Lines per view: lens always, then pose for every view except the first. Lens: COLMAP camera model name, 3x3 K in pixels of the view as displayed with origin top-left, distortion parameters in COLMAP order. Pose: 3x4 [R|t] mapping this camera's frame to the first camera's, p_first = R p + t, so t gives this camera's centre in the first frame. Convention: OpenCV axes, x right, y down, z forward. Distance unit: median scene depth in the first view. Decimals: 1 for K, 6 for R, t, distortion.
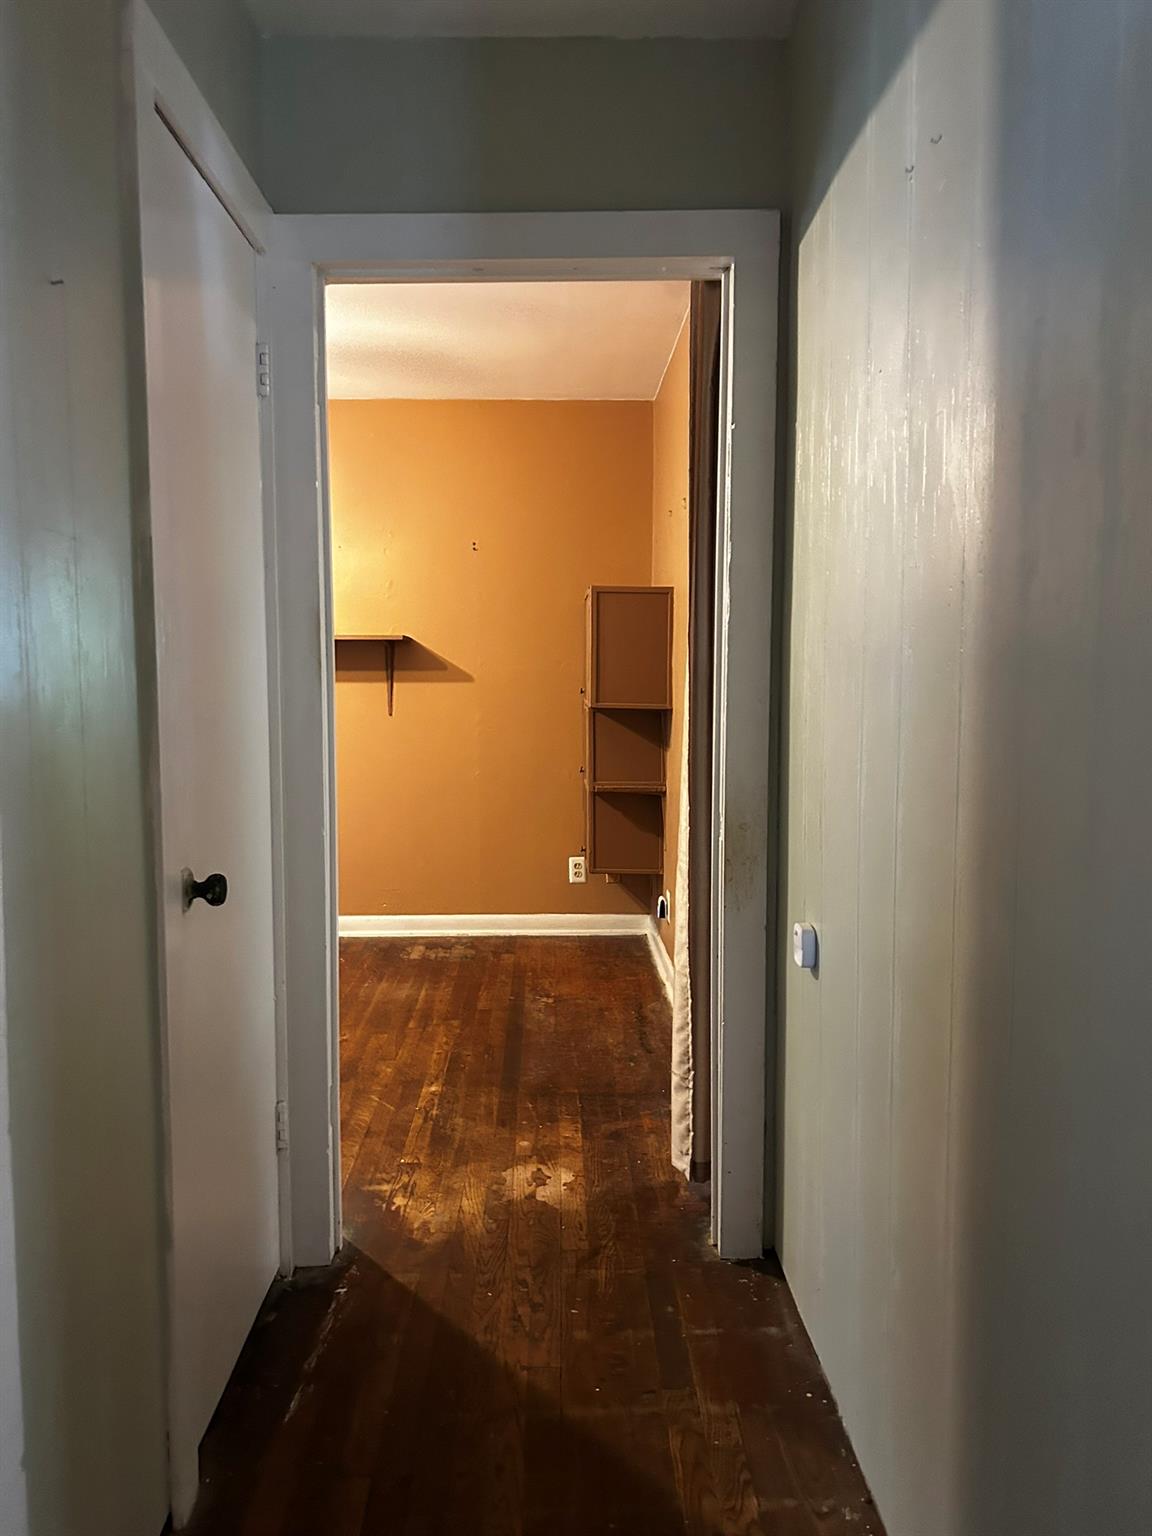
lens RADIAL K [[1160.5, 0, 581.4], [0, 1160.5, 768.8], [0, 0, 1]] dist [0.039528, -0.044553]
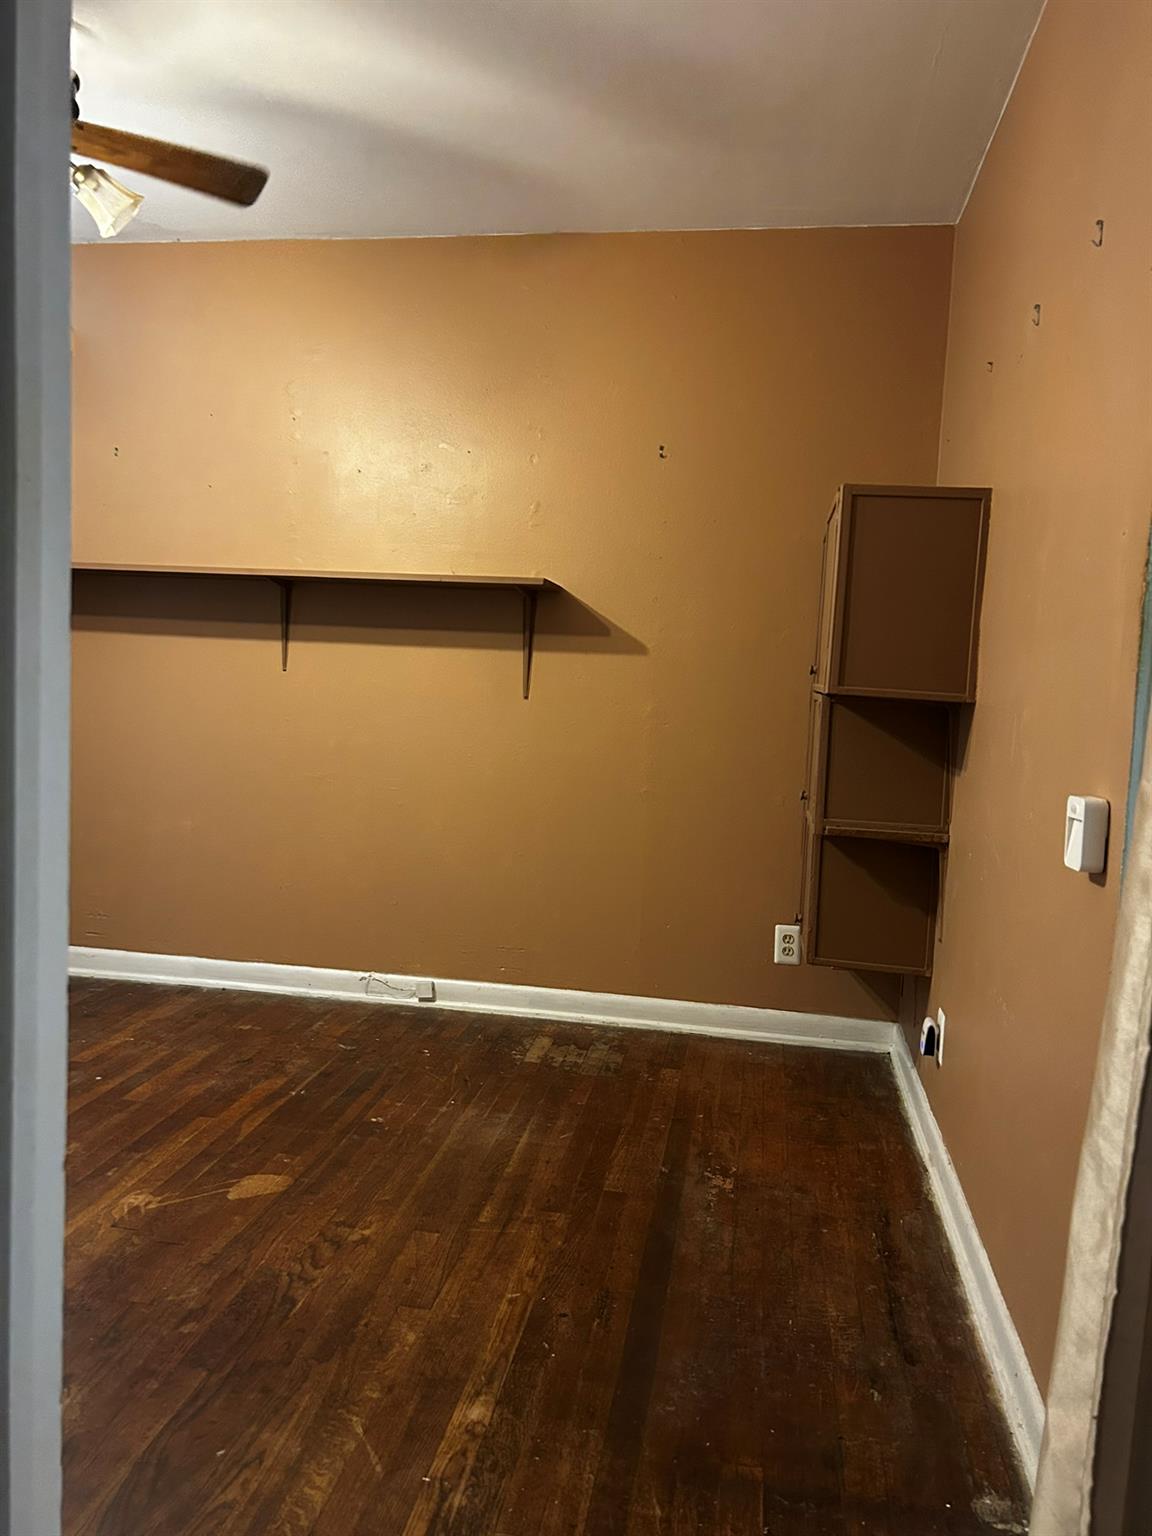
lens RADIAL K [[1160.5, 0, 554.3], [0, 1160.5, 790.7], [0, 0, 1]] dist [0.039528, -0.044553]
pose [[0.977293, 0.061713, -0.202708, -0.005268], [-0.058904, 0.998066, 0.019867, -0.007523], [0.203542, -0.007476, 0.979038, 0.404197]]
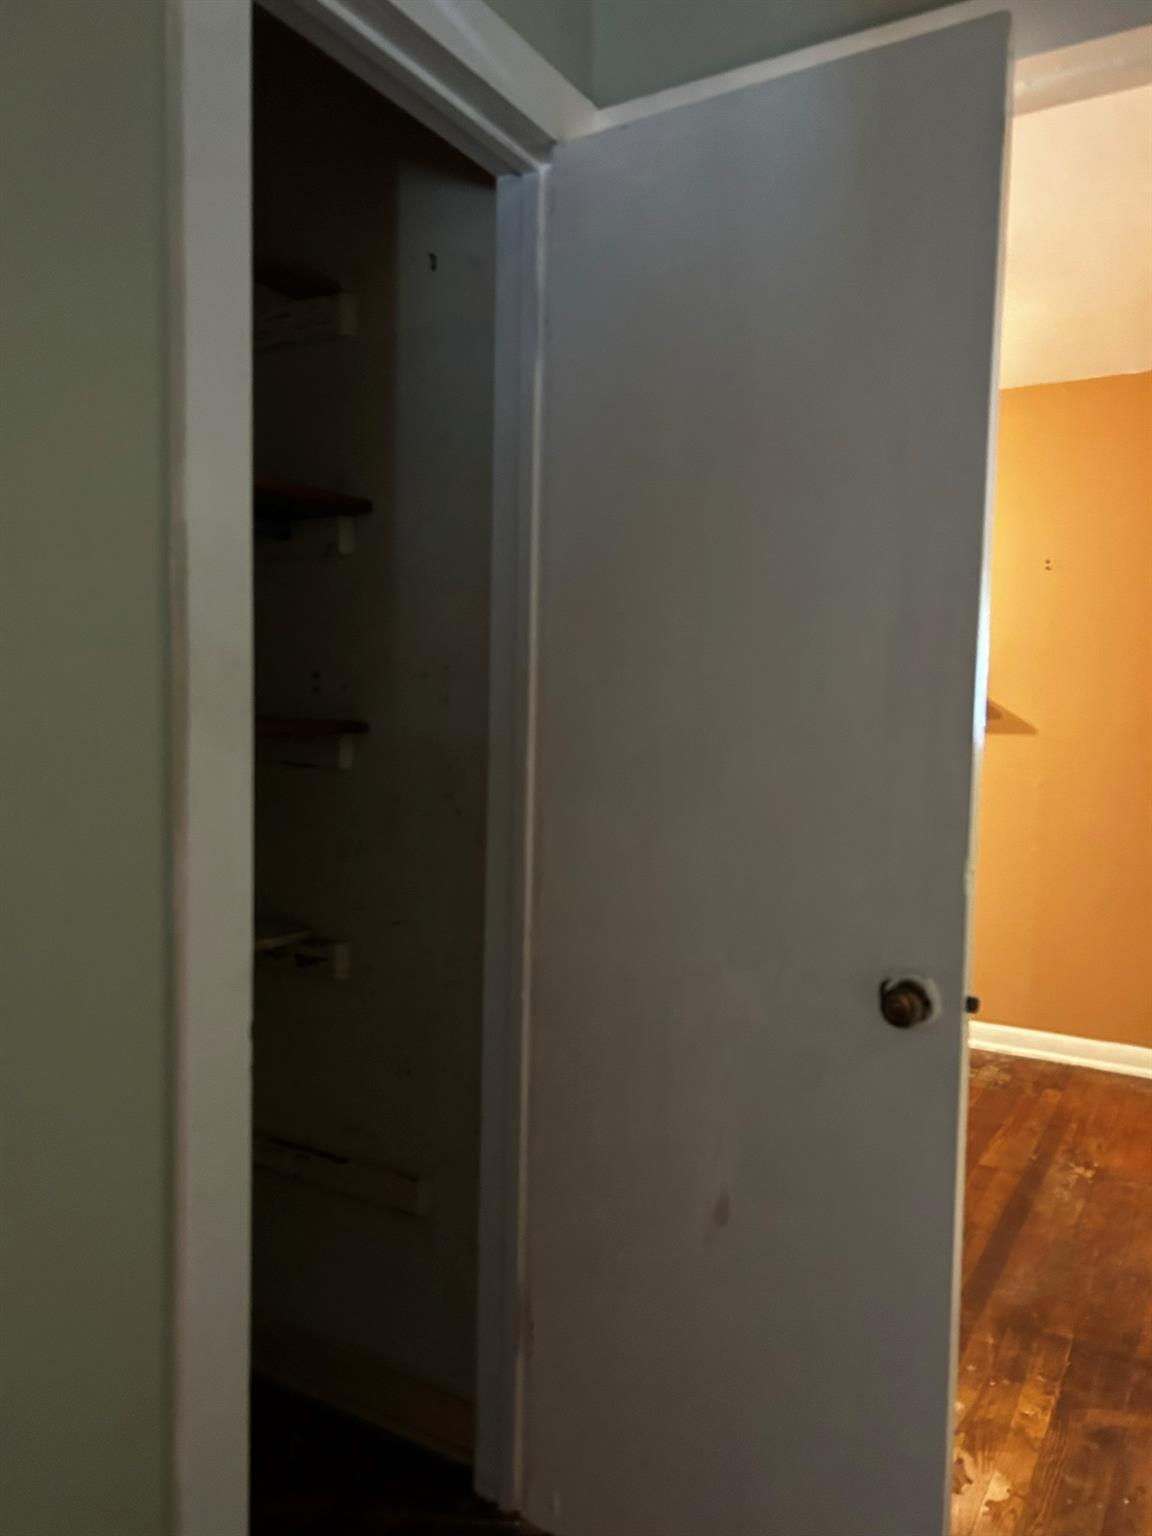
lens RADIAL K [[1160.5, 0, 555.8], [0, 1160.5, 774.8], [0, 0, 1]] dist [0.039528, -0.044553]
pose [[0.842269, 0.049827, -0.536750, 0.074084], [-0.067461, 0.997634, -0.013249, -0.018595], [0.534820, 0.047369, 0.843637, 0.189447]]
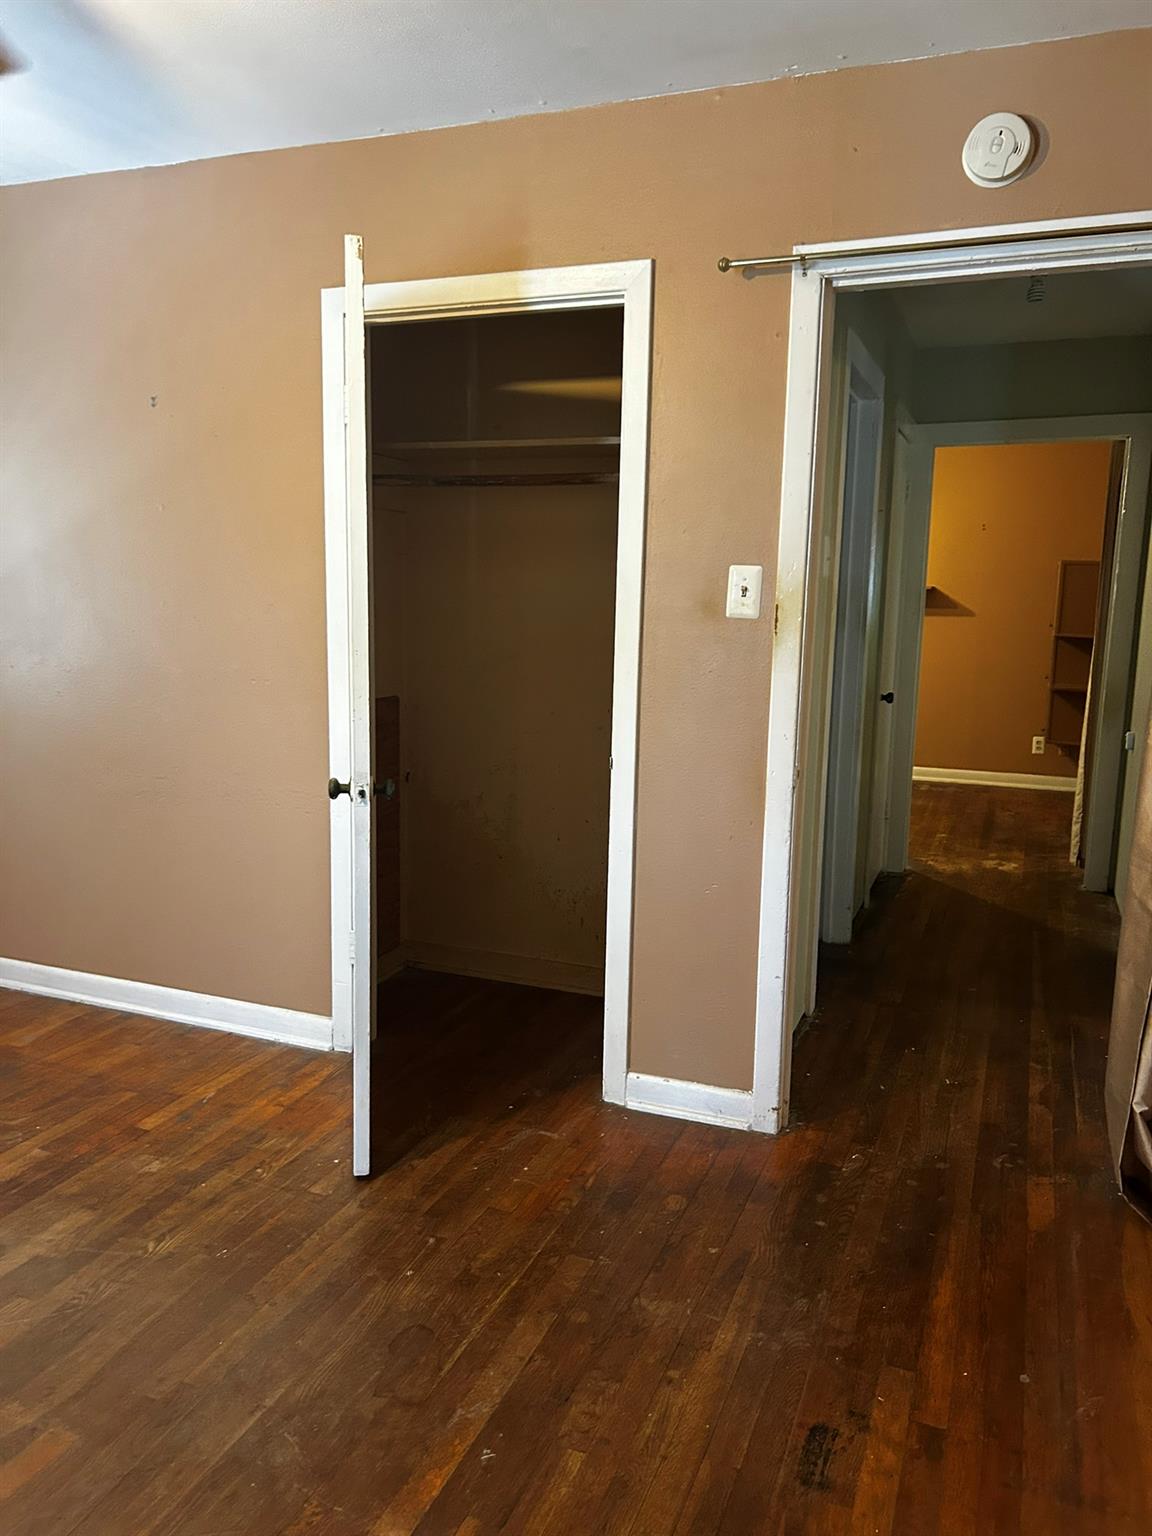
lens RADIAL K [[1160.5, 0, 559.6], [0, 1160.5, 780.8], [0, 0, 1]] dist [0.039528, -0.044553]
pose [[0.916067, 0.079667, -0.393033, 0.032376], [-0.048893, 0.994945, 0.087715, 0.038992], [0.398034, -0.061136, 0.915331, -0.784588]]
